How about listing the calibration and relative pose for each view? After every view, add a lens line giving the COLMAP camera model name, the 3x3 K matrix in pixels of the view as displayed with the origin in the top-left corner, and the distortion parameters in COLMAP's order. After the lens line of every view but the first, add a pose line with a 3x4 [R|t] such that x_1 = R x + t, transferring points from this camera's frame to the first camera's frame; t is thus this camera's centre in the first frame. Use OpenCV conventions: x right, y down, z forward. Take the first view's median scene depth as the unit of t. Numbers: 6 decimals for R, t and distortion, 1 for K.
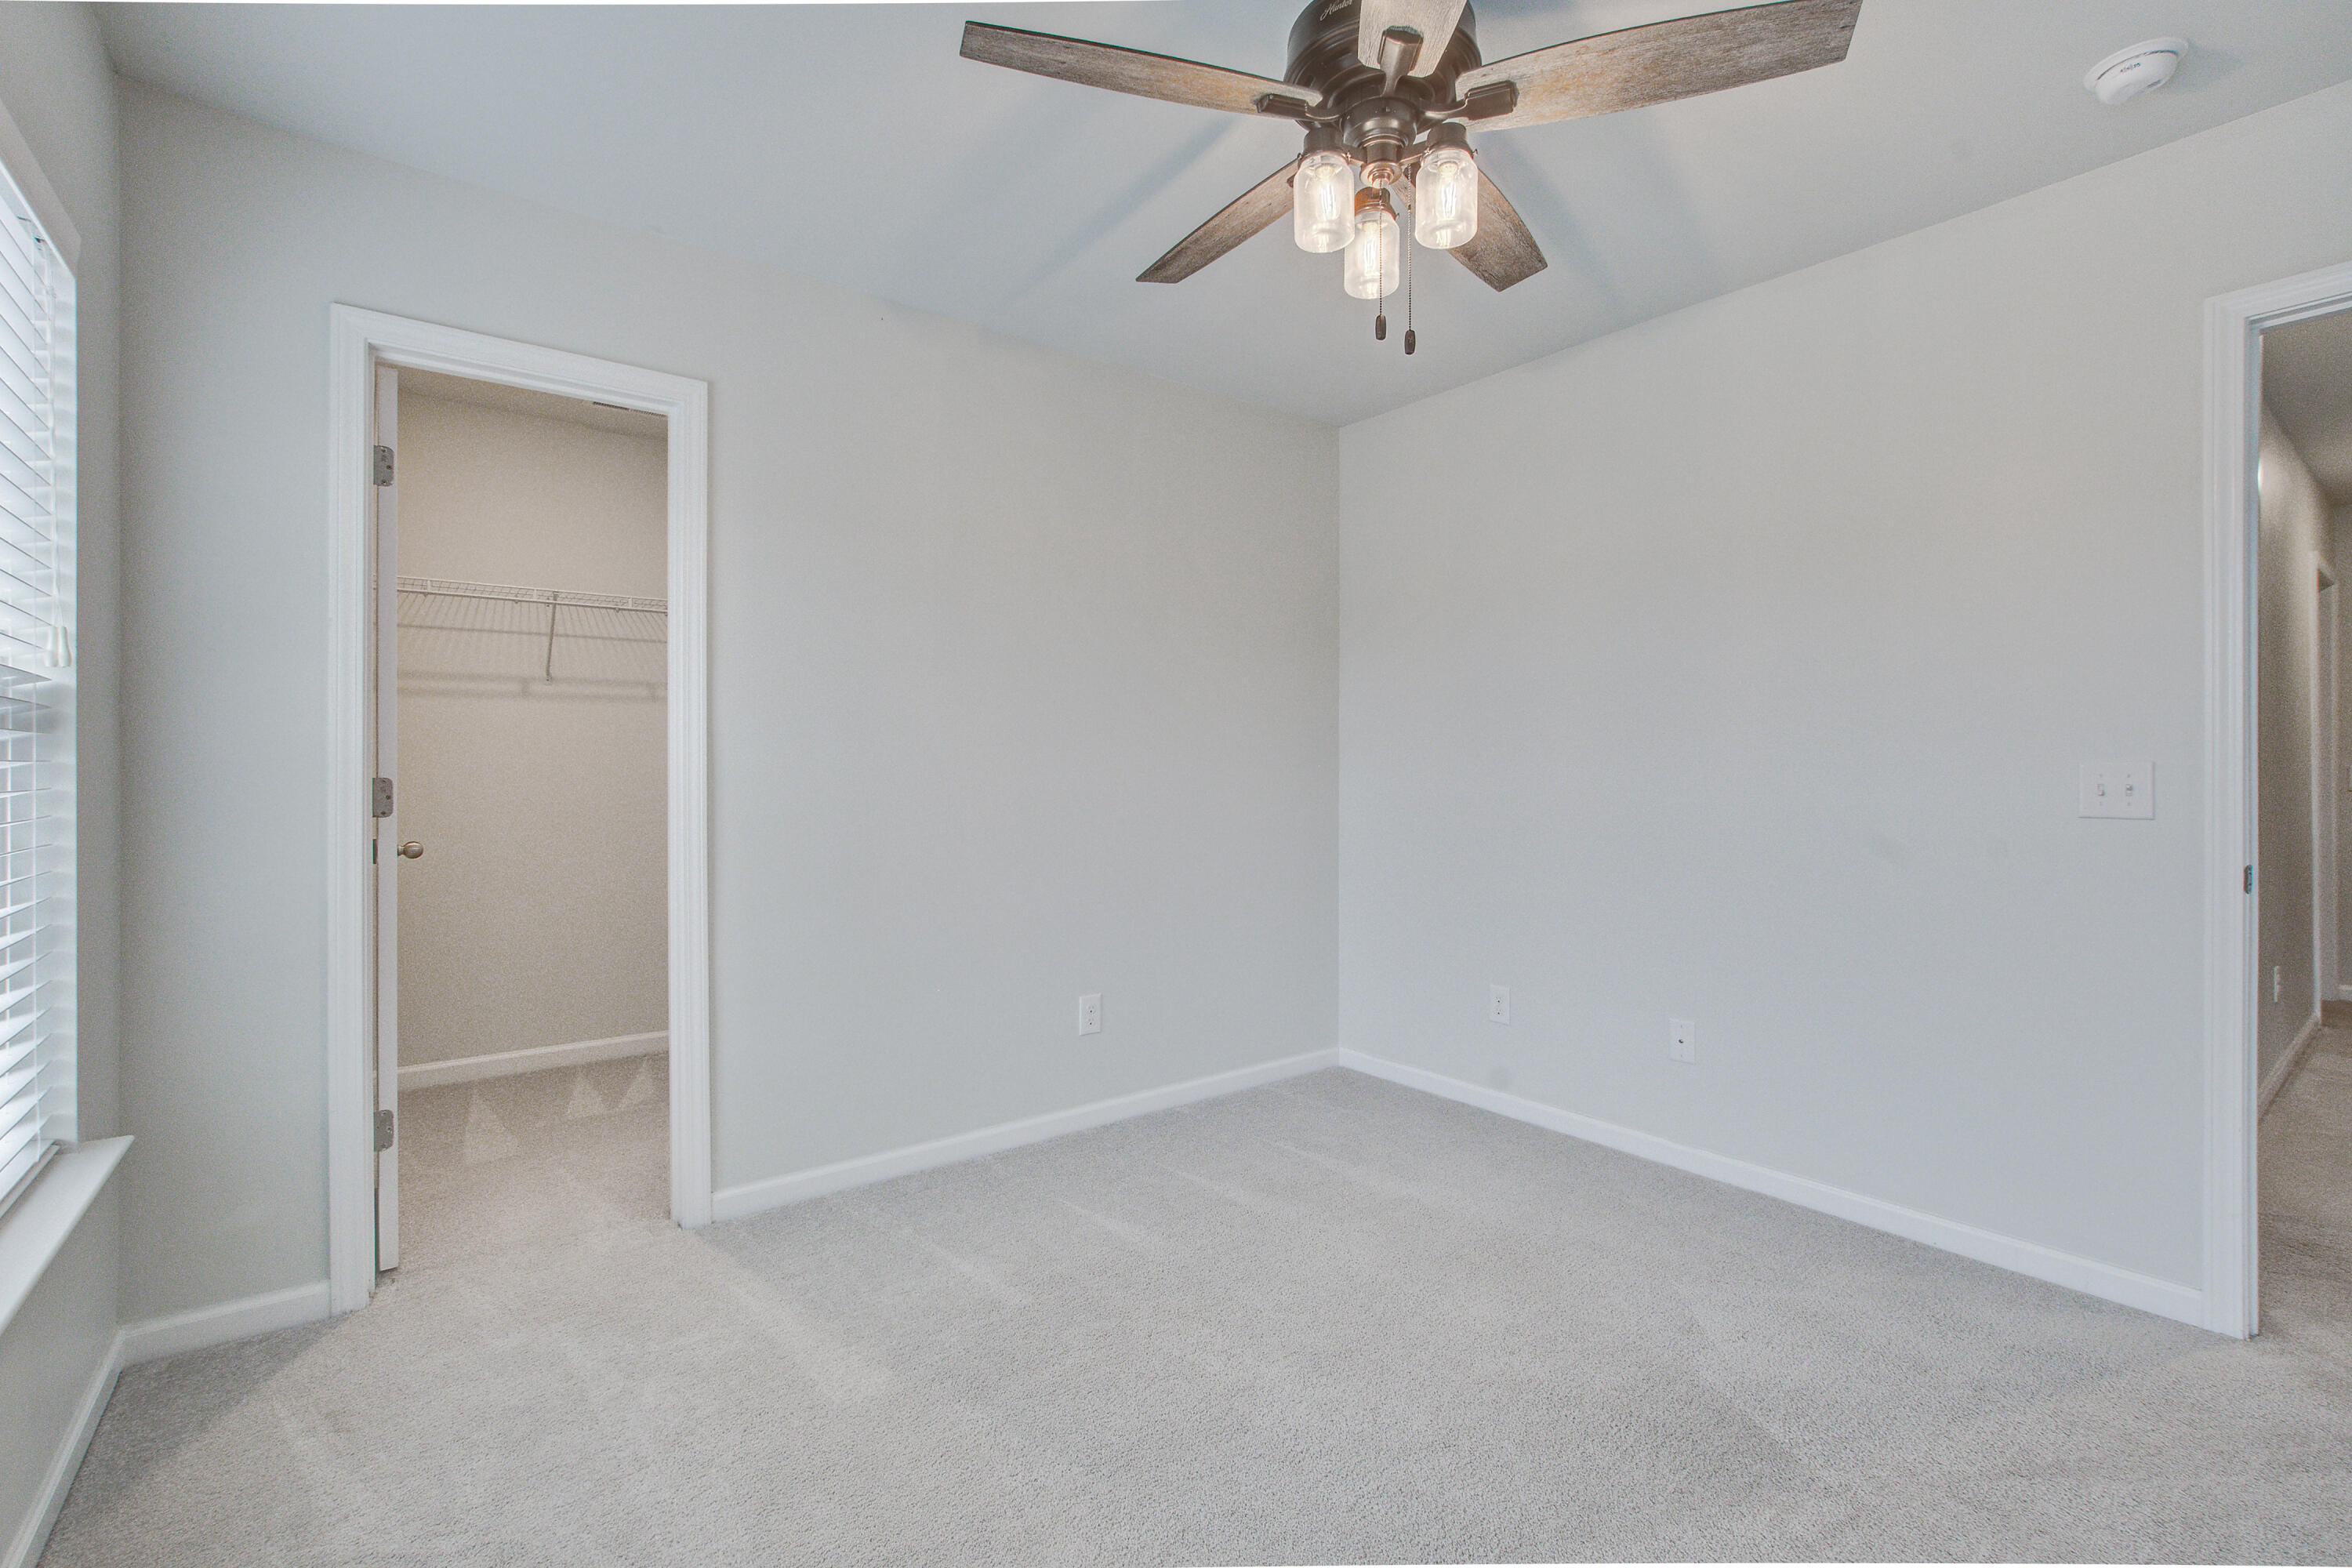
lens RADIAL K [[1045.5, 0, 1178.9], [0, 1045.5, 759.0], [0, 0, 1]] dist [-0.001199, 0.000009]
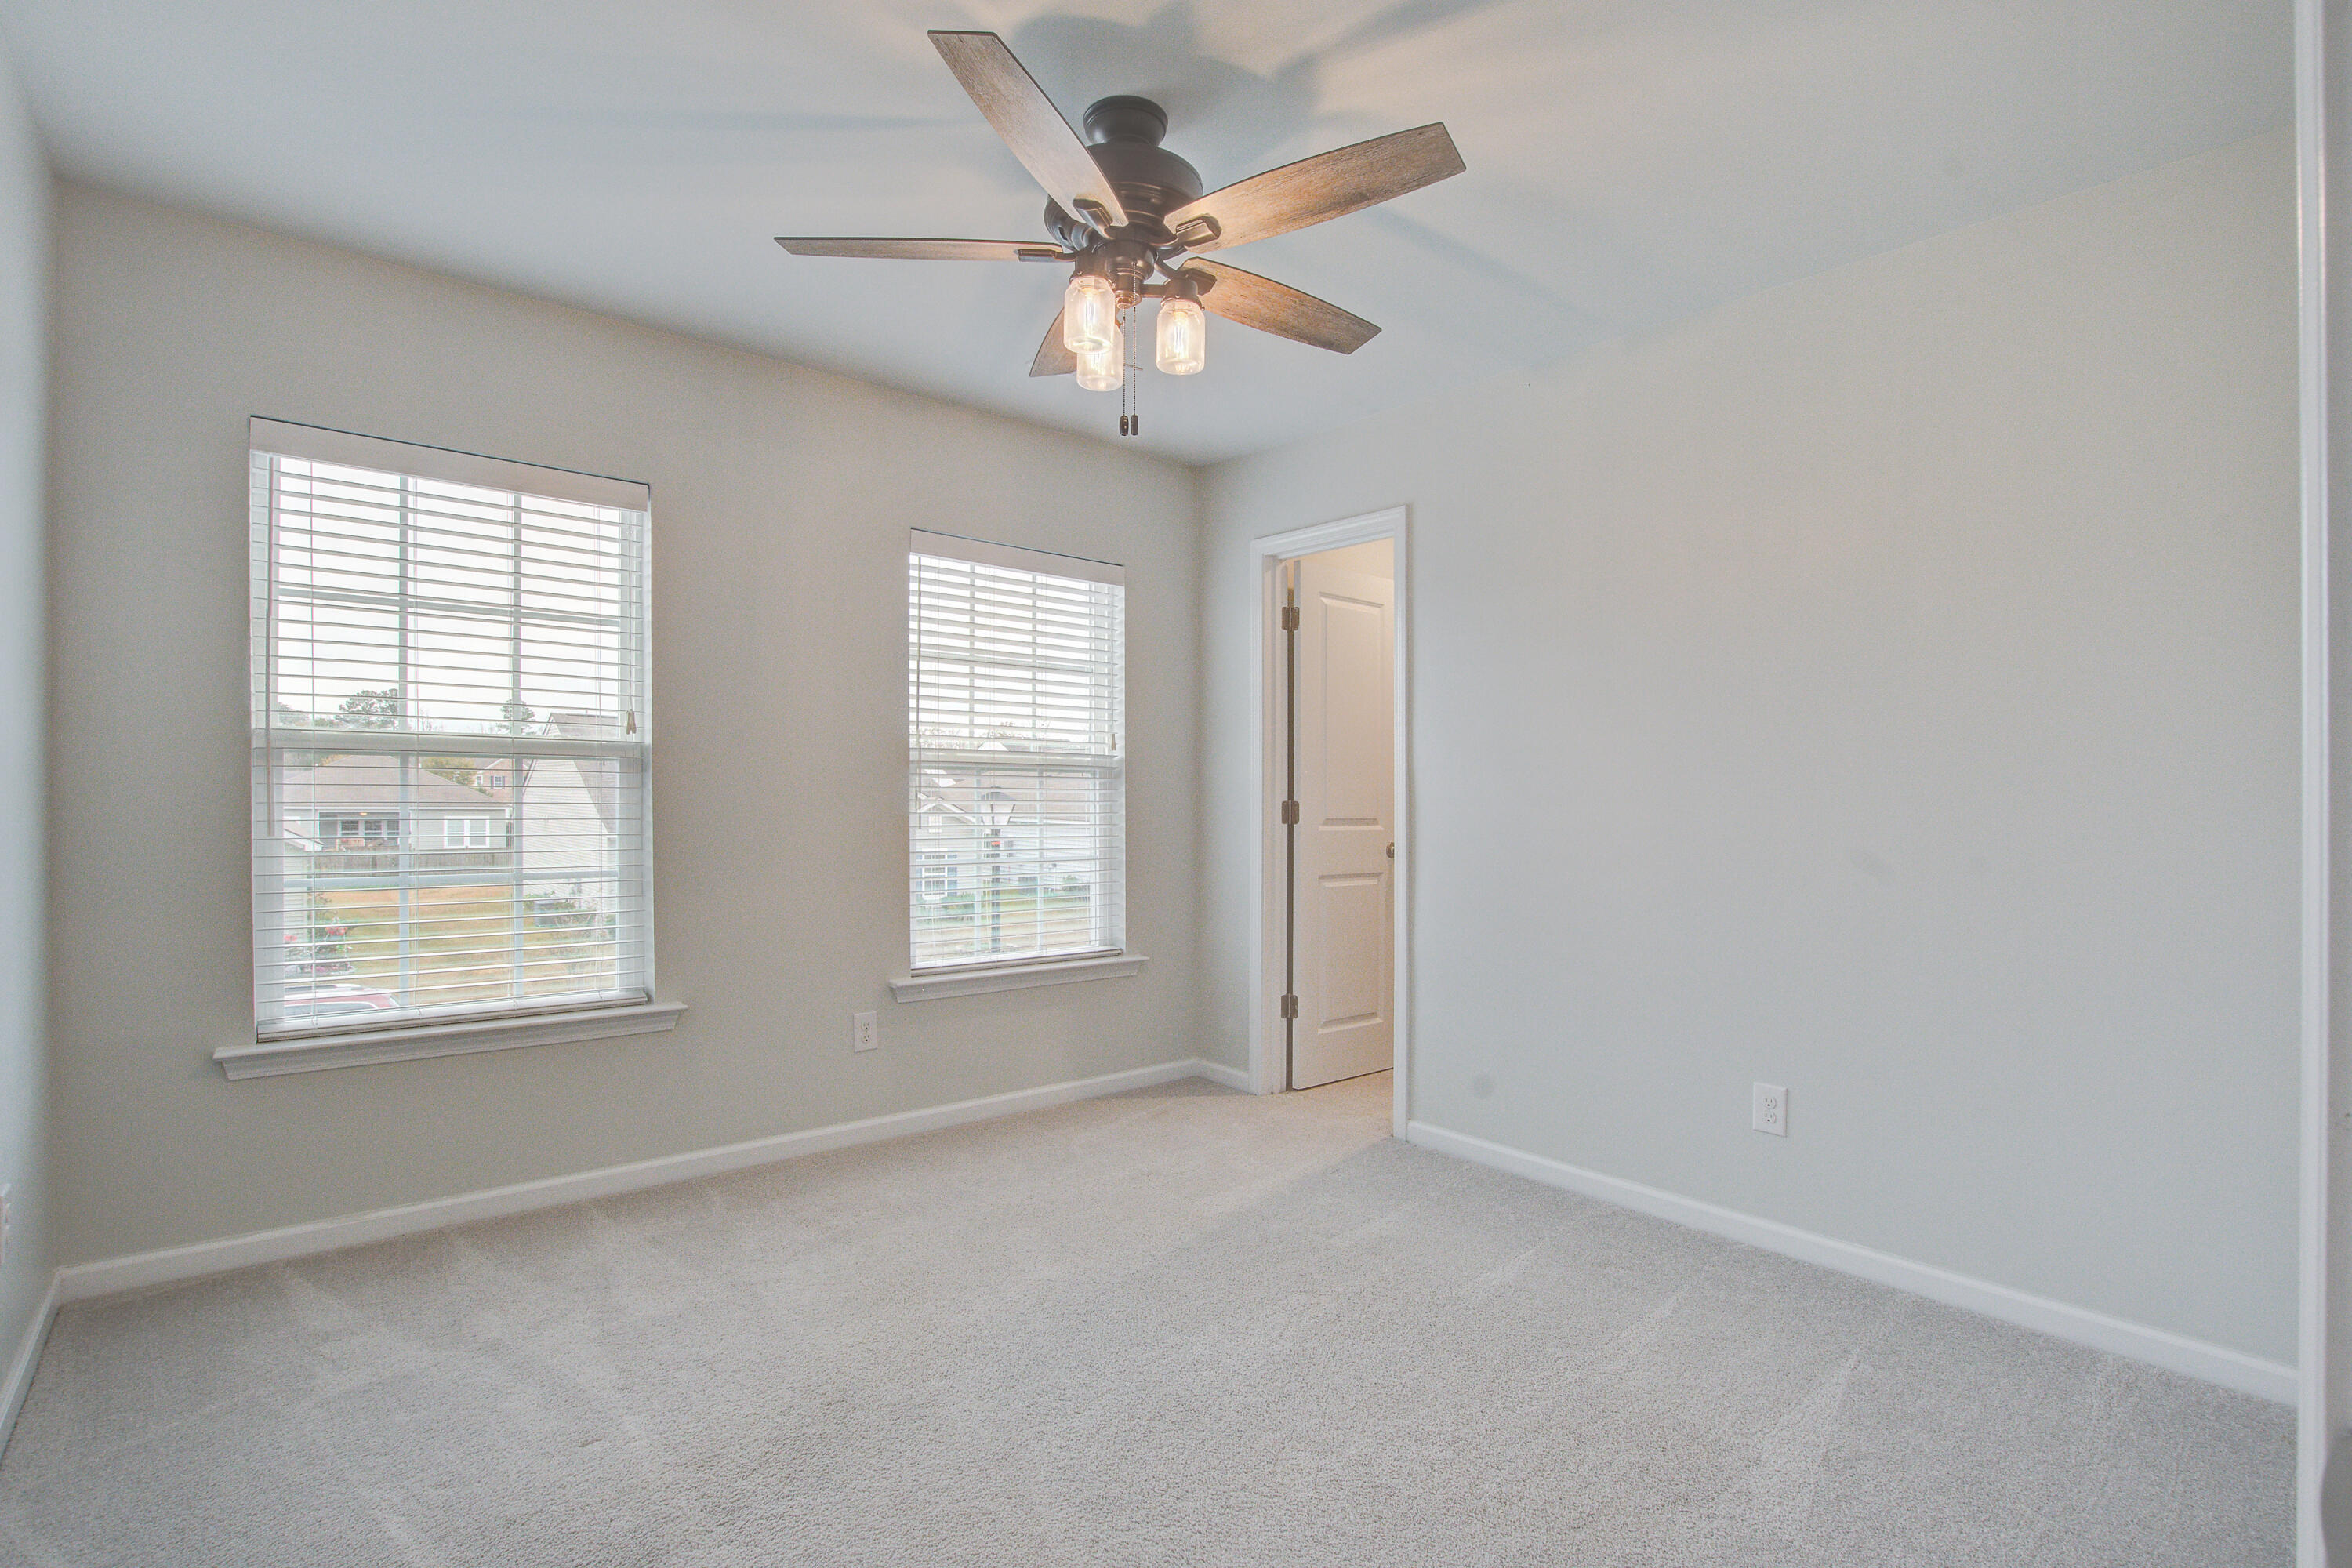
lens RADIAL K [[1132.7, 0, 1183.1], [0, 1132.7, 791.3], [0, 0, 1]] dist [-0.044487, 0.000149]
pose [[0.024182, -0.006554, -0.999686, 1.124107], [-0.002883, 0.999974, -0.006626, 0.014386], [0.999703, 0.003043, 0.024162, 0.791258]]
